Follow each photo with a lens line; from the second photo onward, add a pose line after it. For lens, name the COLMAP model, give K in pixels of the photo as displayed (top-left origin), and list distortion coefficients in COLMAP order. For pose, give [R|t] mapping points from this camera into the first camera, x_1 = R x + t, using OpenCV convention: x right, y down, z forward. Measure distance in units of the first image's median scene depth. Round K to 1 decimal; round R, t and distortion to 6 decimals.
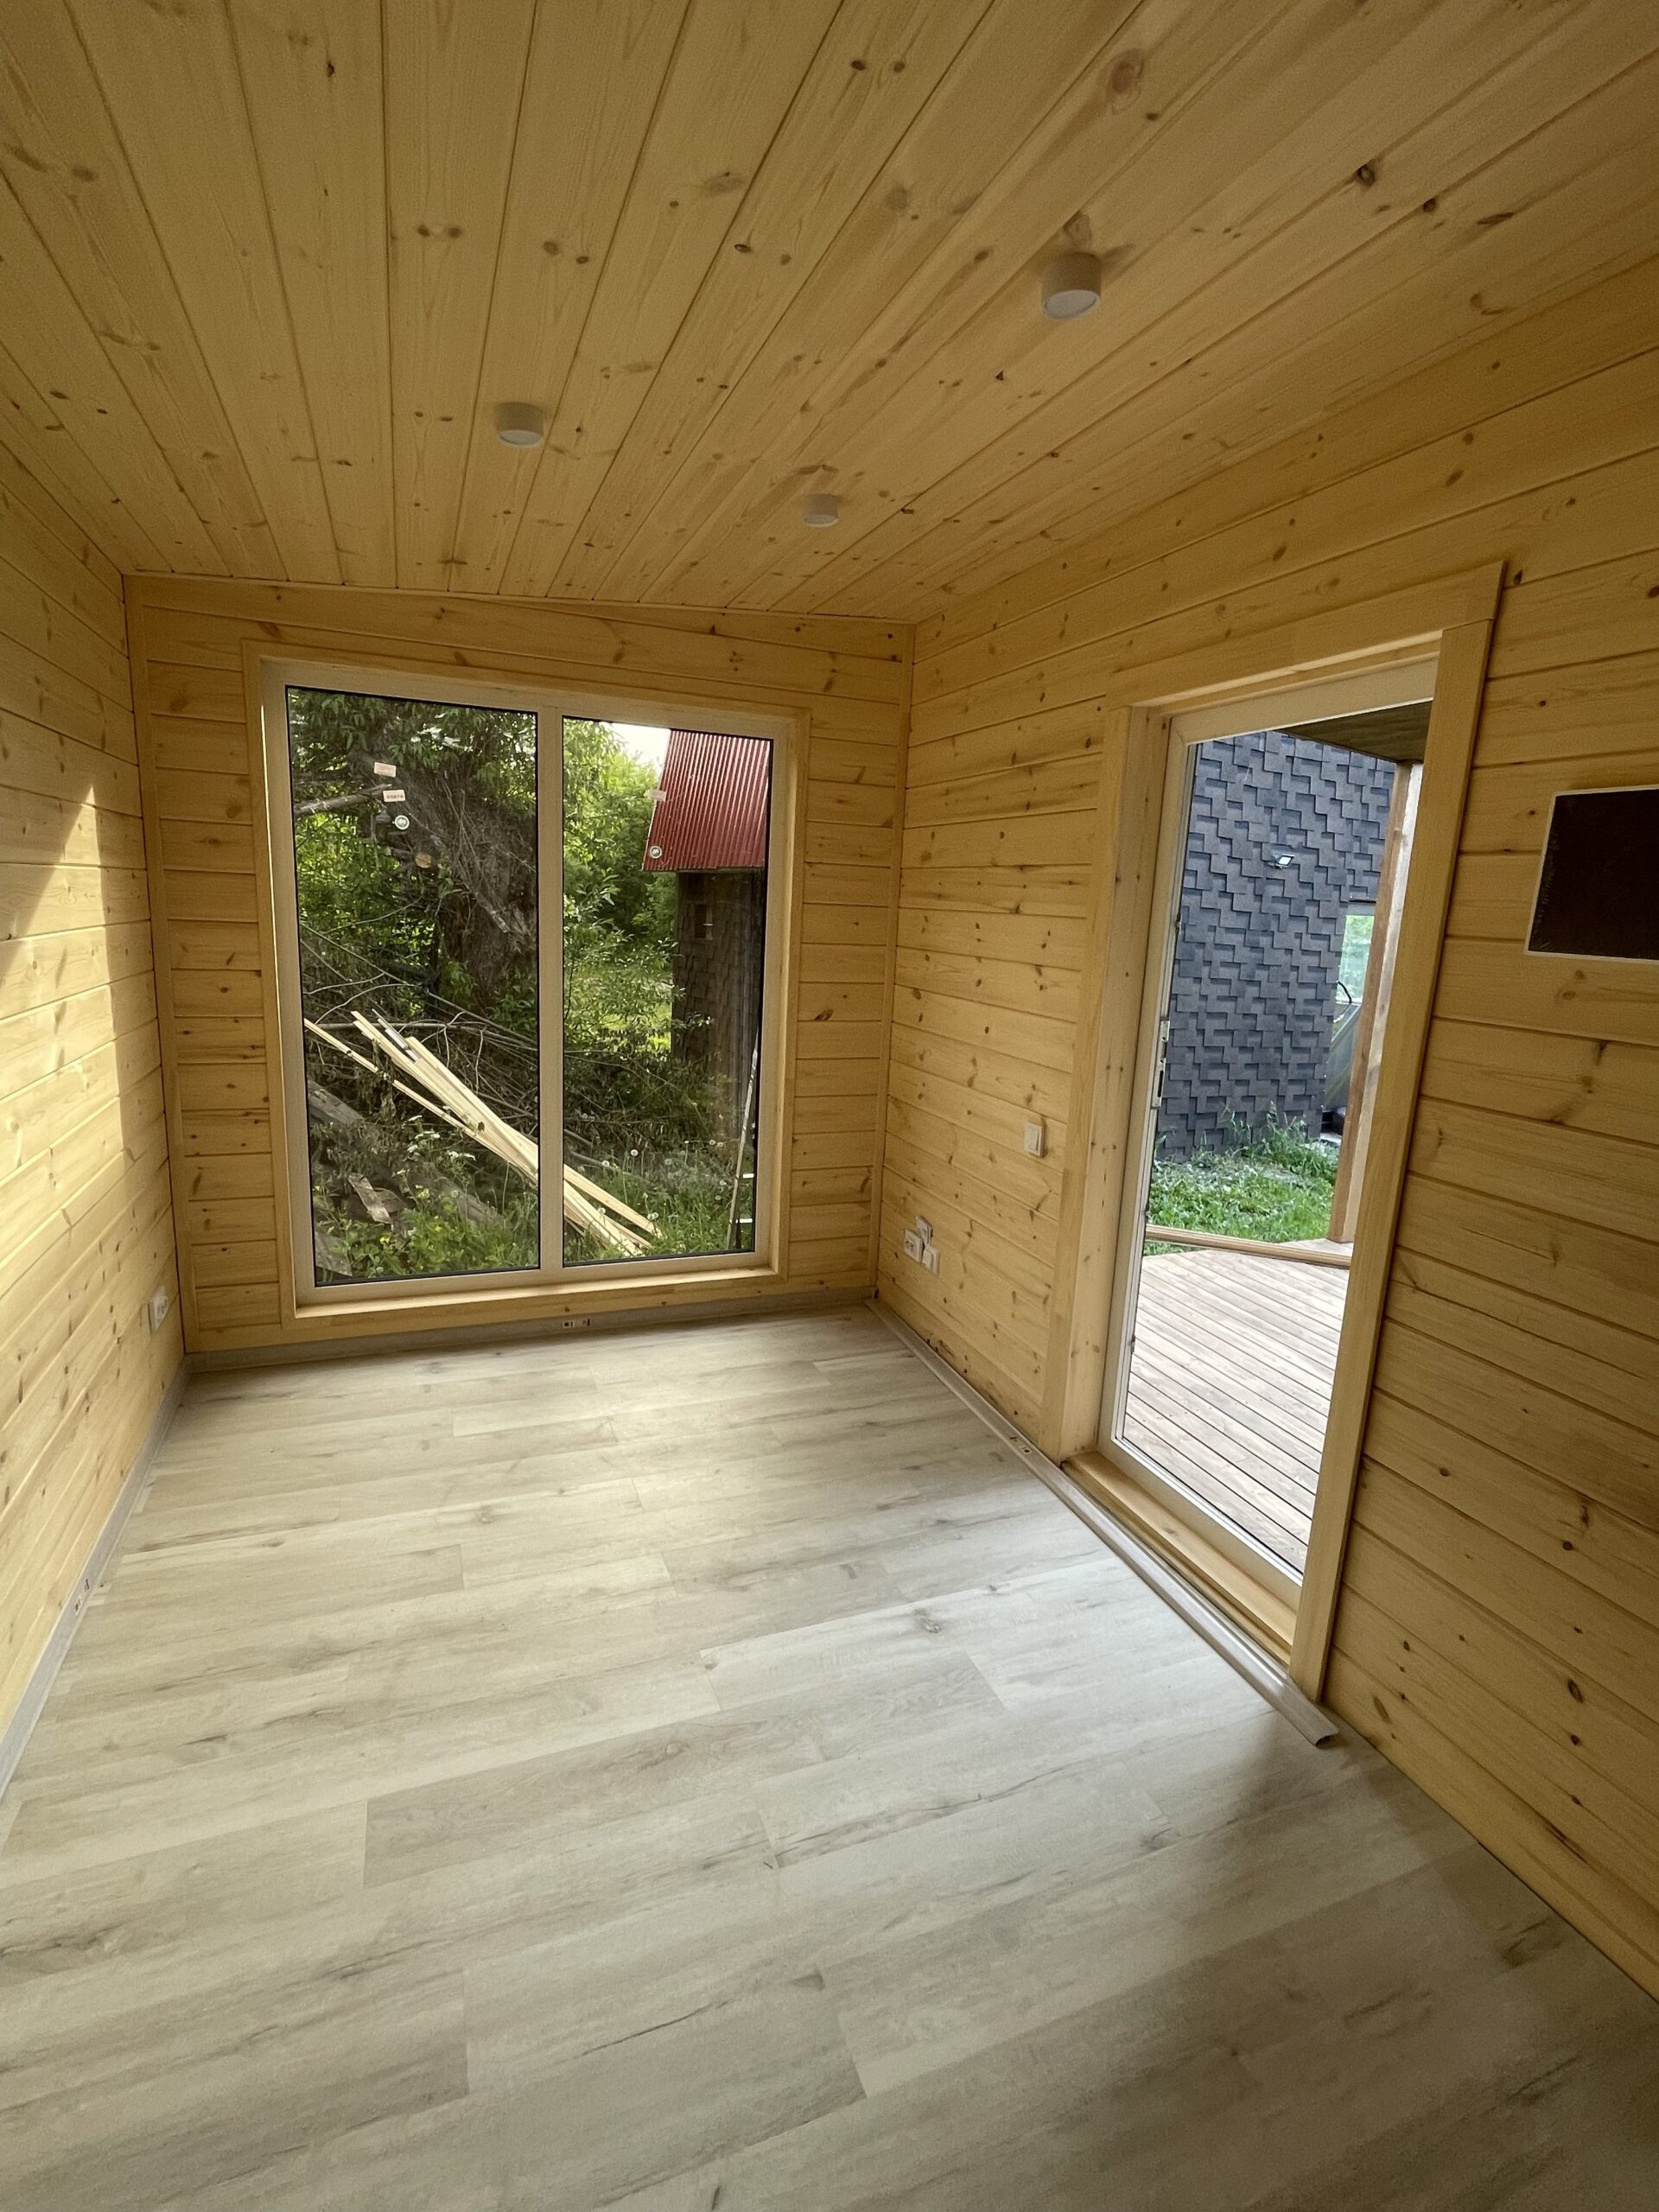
lens RADIAL K [[1039.2, 0, 826.8], [0, 1039.2, 1103.2], [0, 0, 1]] dist [-0.000341, 0.000035]
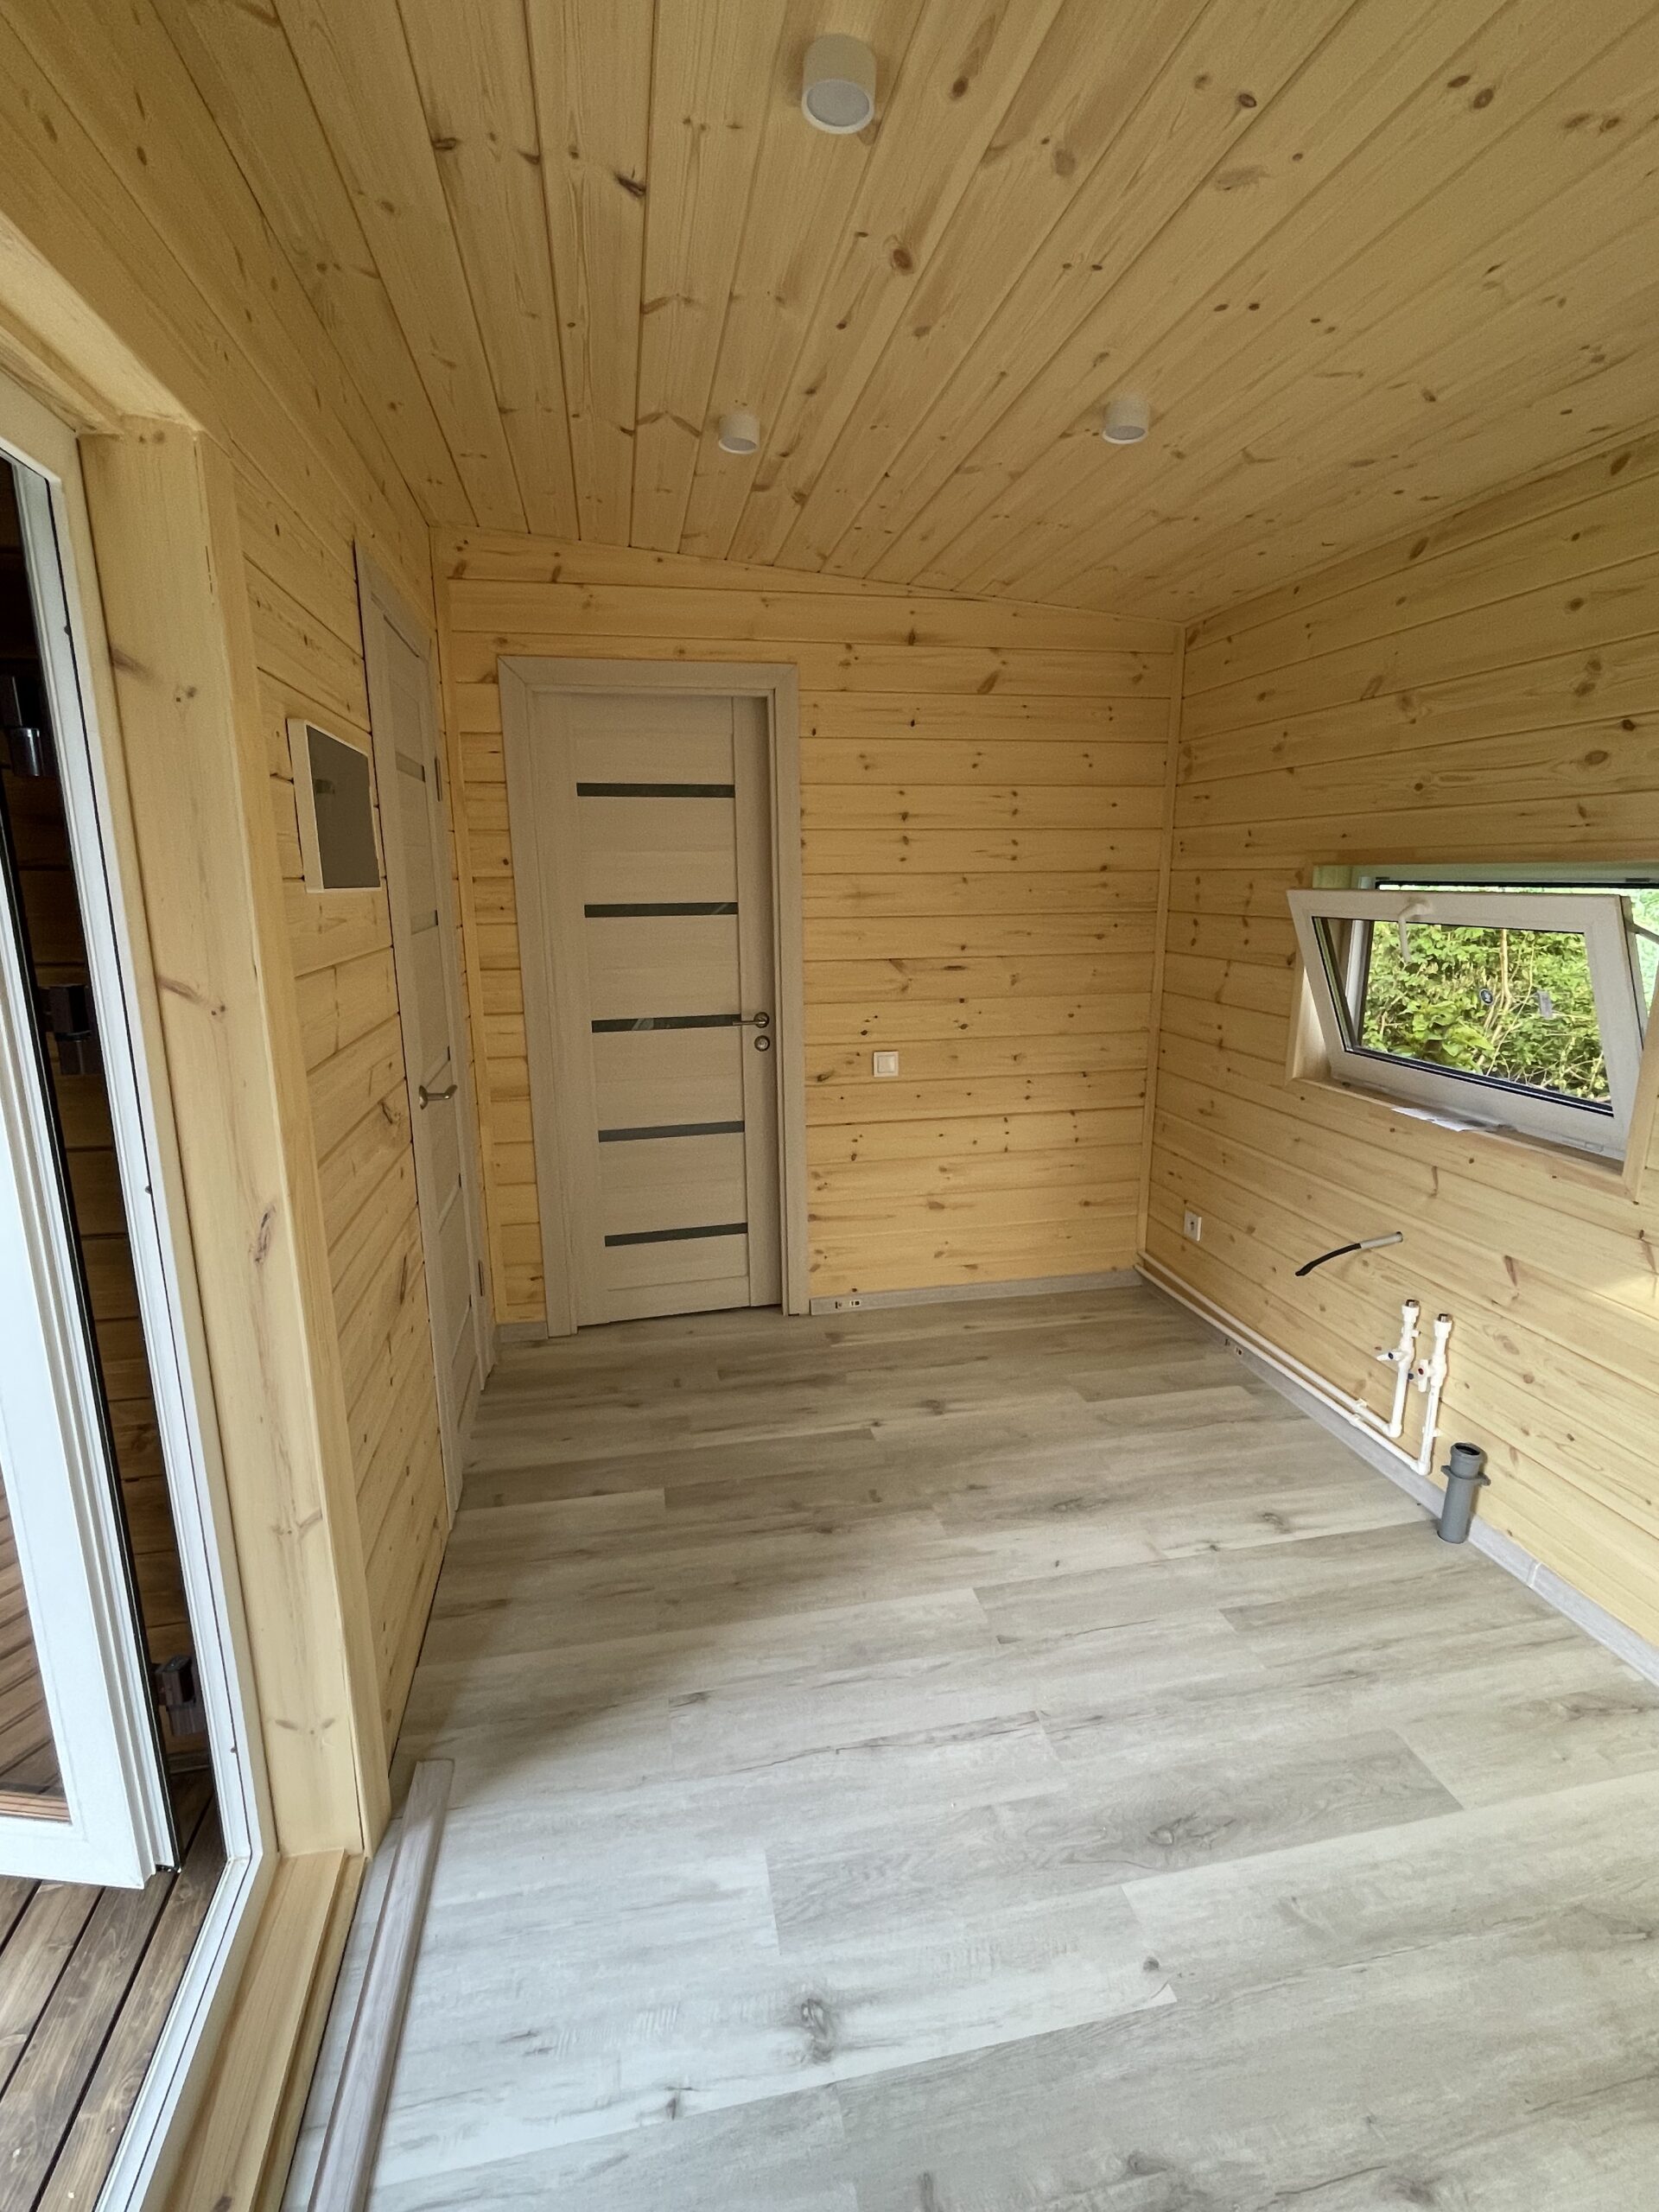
lens RADIAL K [[1039.2, 0, 833.4], [0, 1039.2, 1106.9], [0, 0, 1]] dist [-0.000341, 0.000035]
pose [[-0.983957, -0.079675, 0.159627, 0.042928], [-0.007876, 0.913265, 0.407290, -0.345904], [-0.178233, 0.399498, -0.899241, 1.801348]]
